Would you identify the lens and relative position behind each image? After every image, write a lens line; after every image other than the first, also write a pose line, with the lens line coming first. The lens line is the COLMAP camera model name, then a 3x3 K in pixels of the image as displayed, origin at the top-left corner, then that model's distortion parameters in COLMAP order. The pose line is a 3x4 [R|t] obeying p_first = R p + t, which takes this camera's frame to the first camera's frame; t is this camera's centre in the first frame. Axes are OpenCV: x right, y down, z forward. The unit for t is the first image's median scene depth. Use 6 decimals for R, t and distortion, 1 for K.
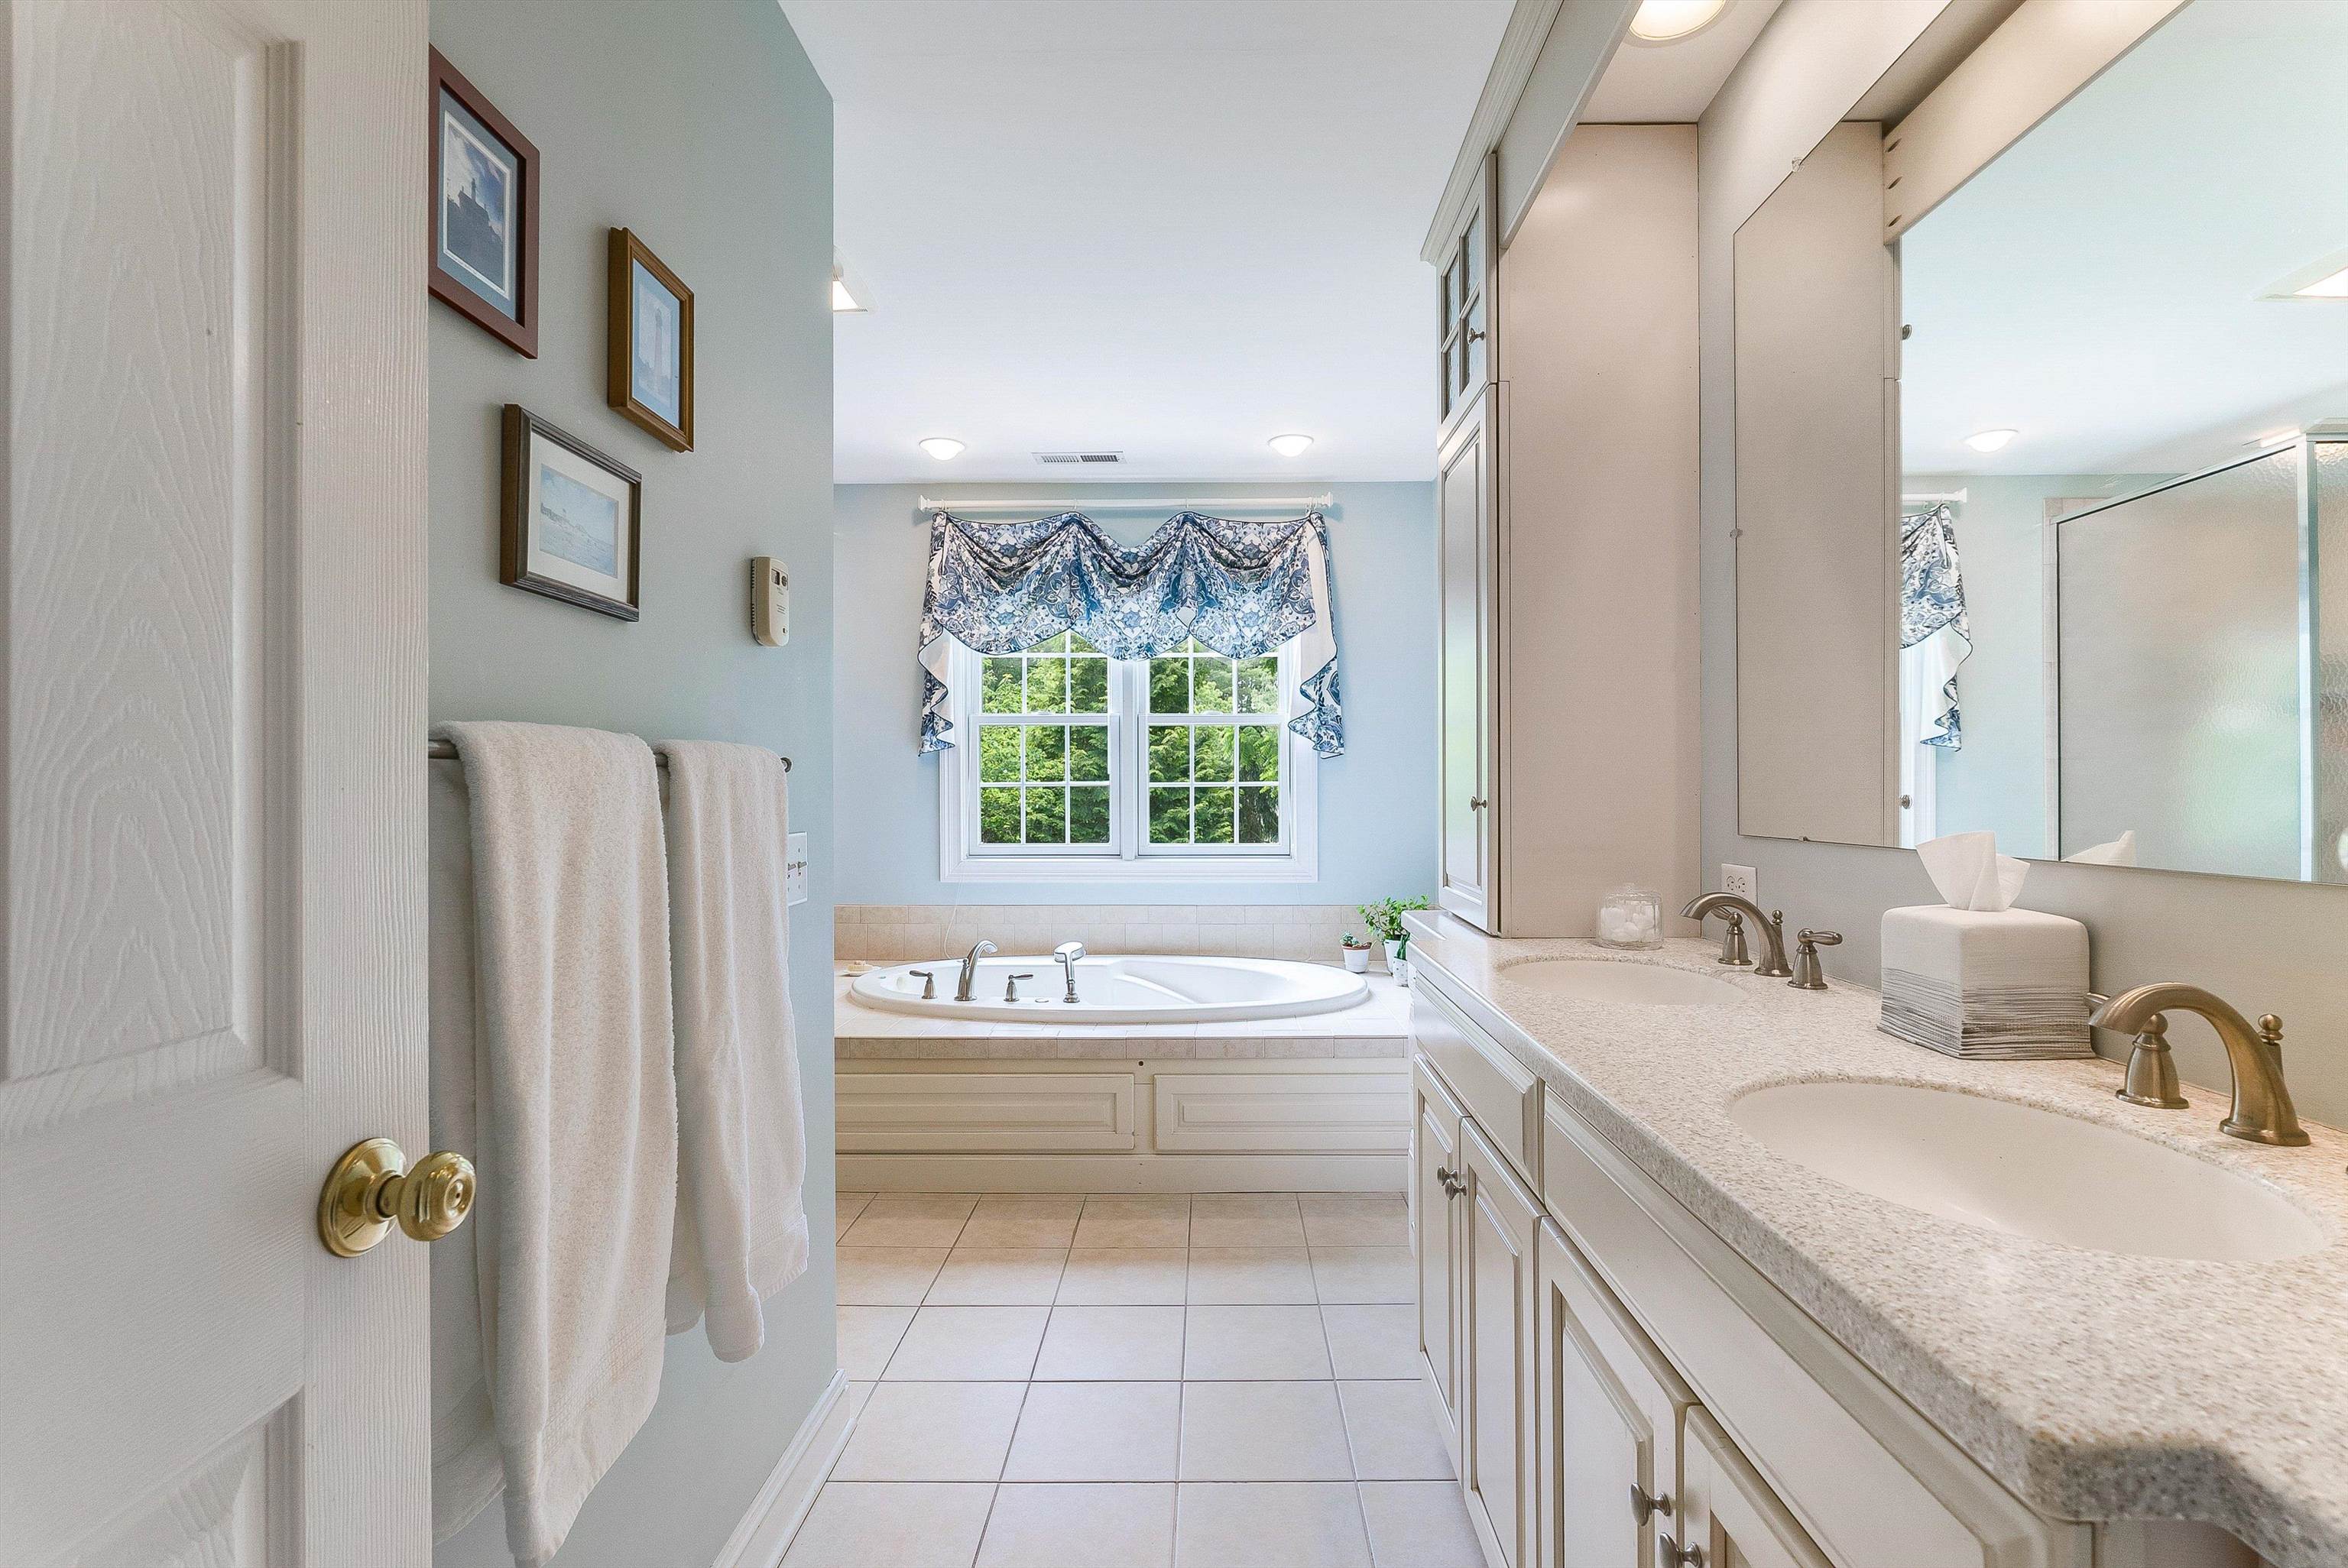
lens RADIAL K [[1053.9, 0, 1192.2], [0, 1053.9, 775.7], [0, 0, 1]] dist [0.002814, -0.001770]
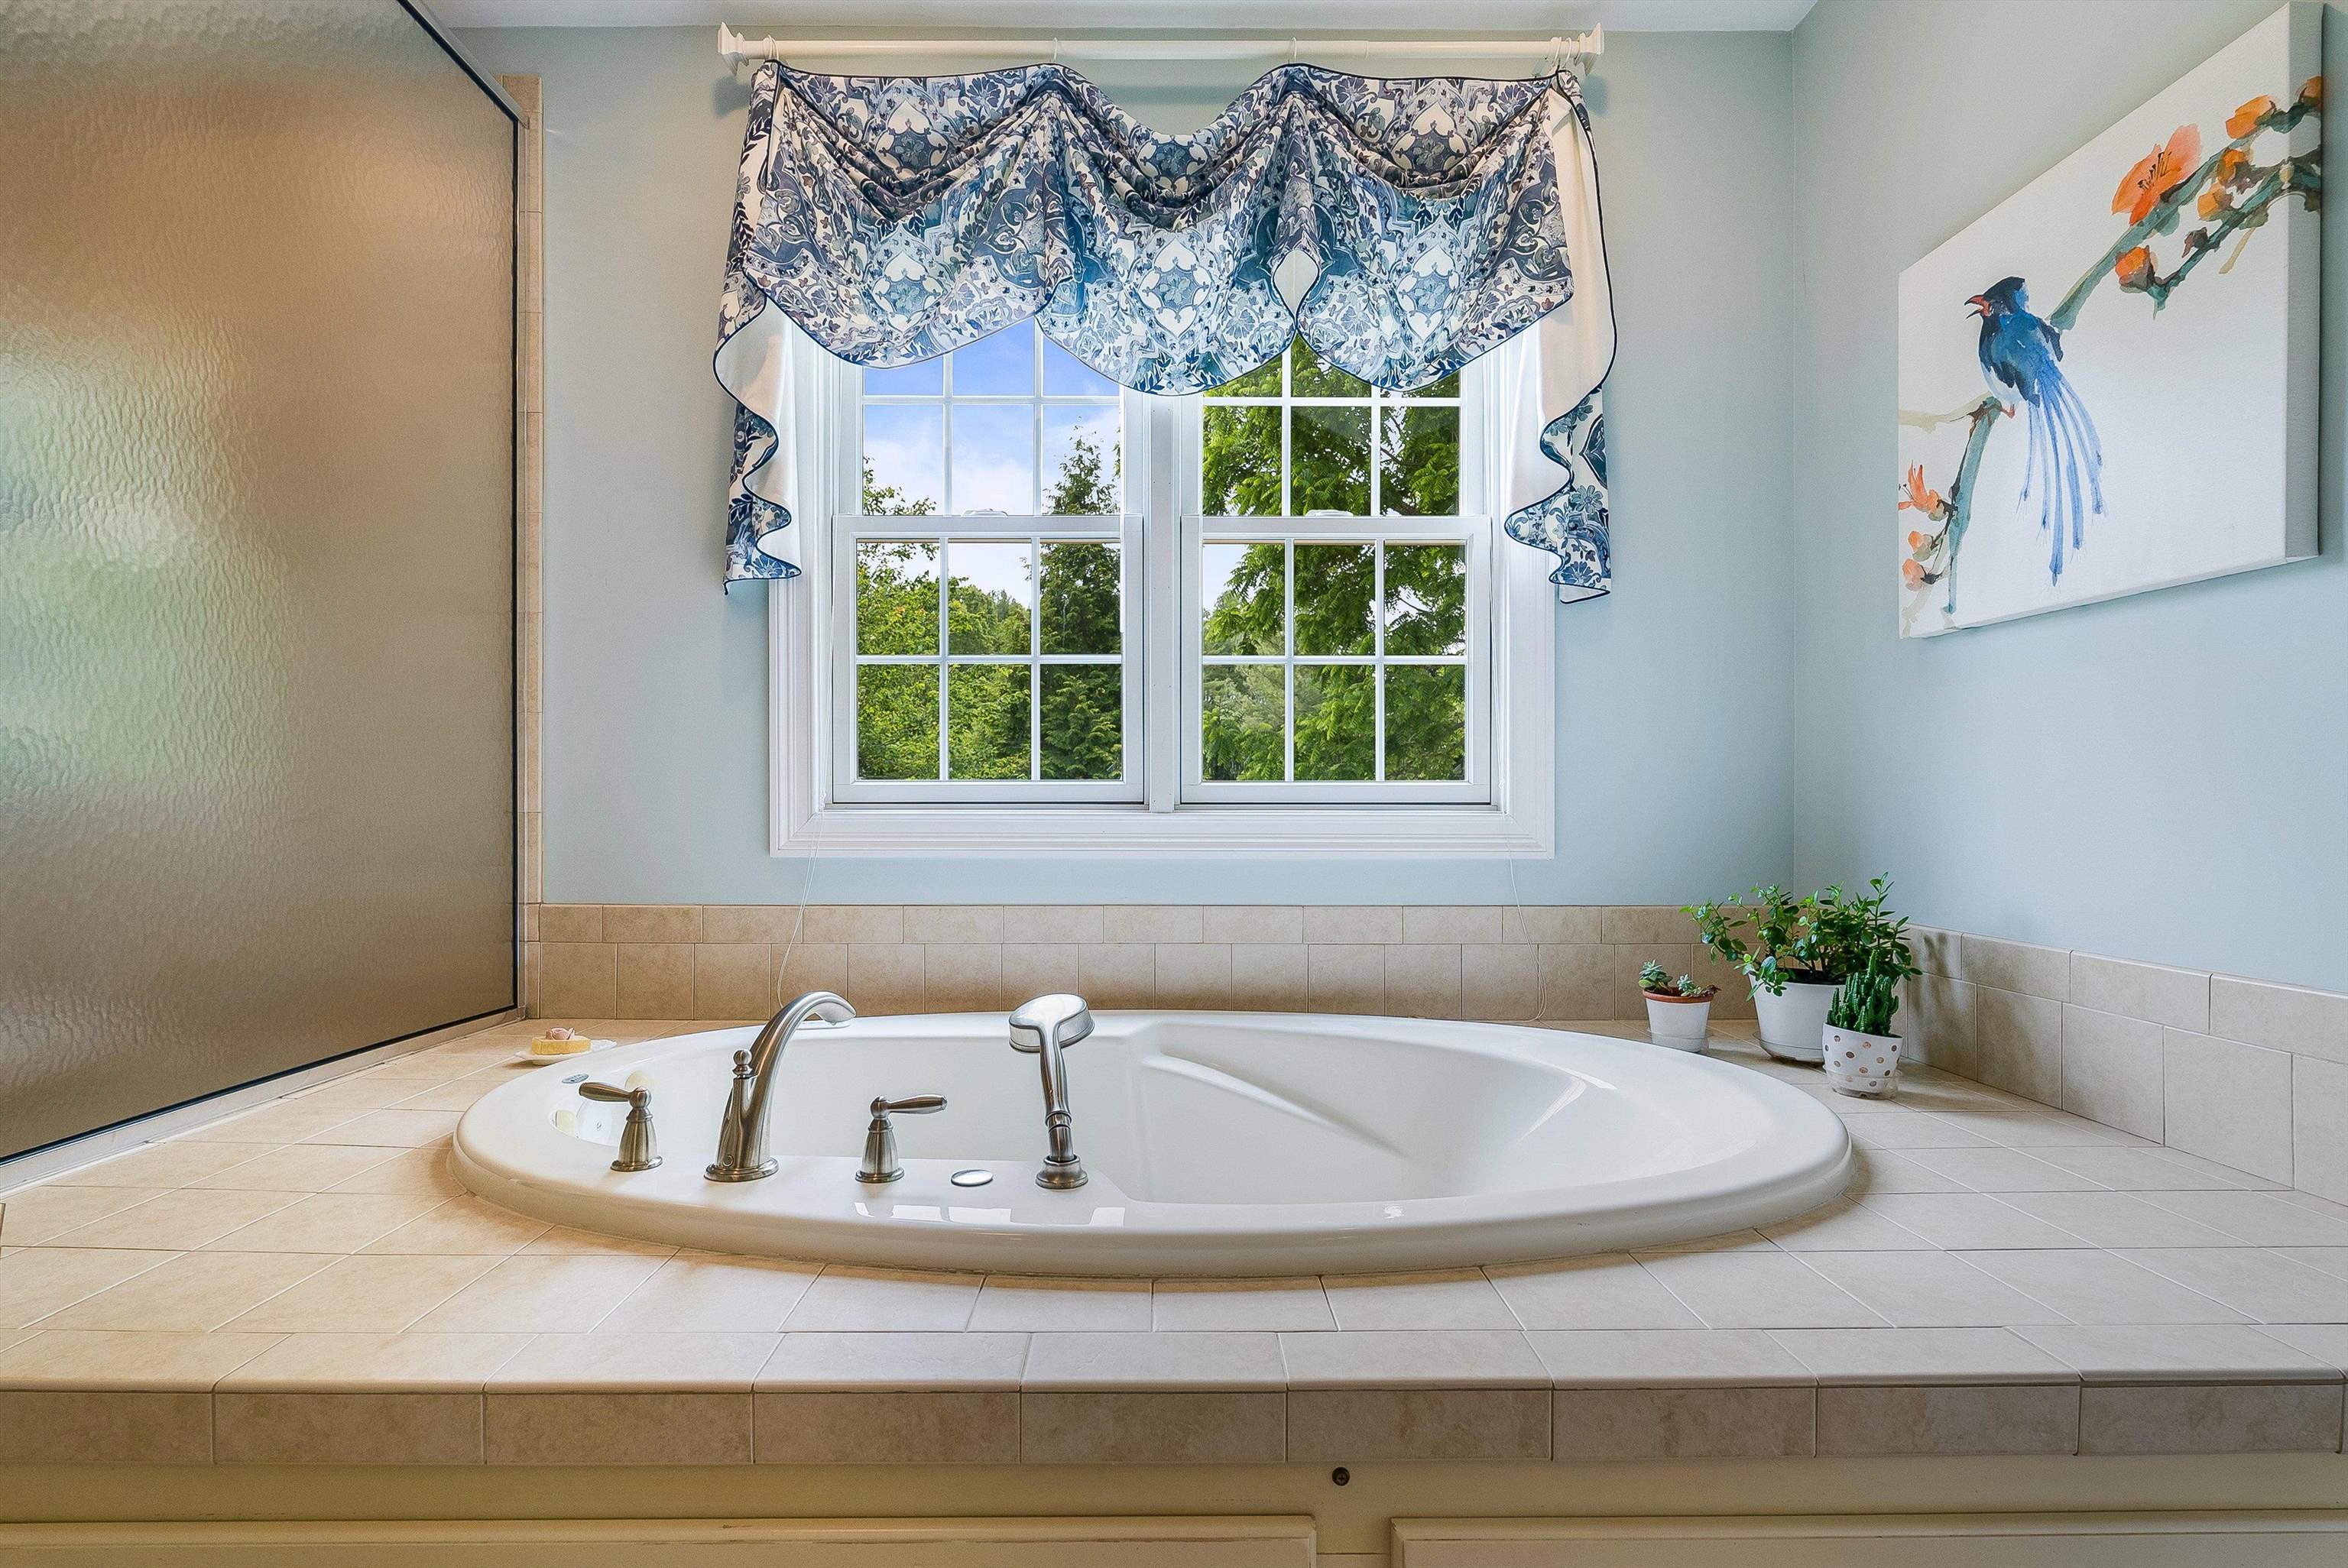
lens RADIAL K [[1053.9, 0, 1164.6], [0, 1053.9, 799.8], [0, 0, 1]] dist [0.002814, -0.001770]
pose [[0.999817, 0.002354, 0.018962, -0.070502], [-0.002455, 0.999983, 0.005294, 0.073841], [-0.018949, -0.005340, 0.999806, 0.530500]]
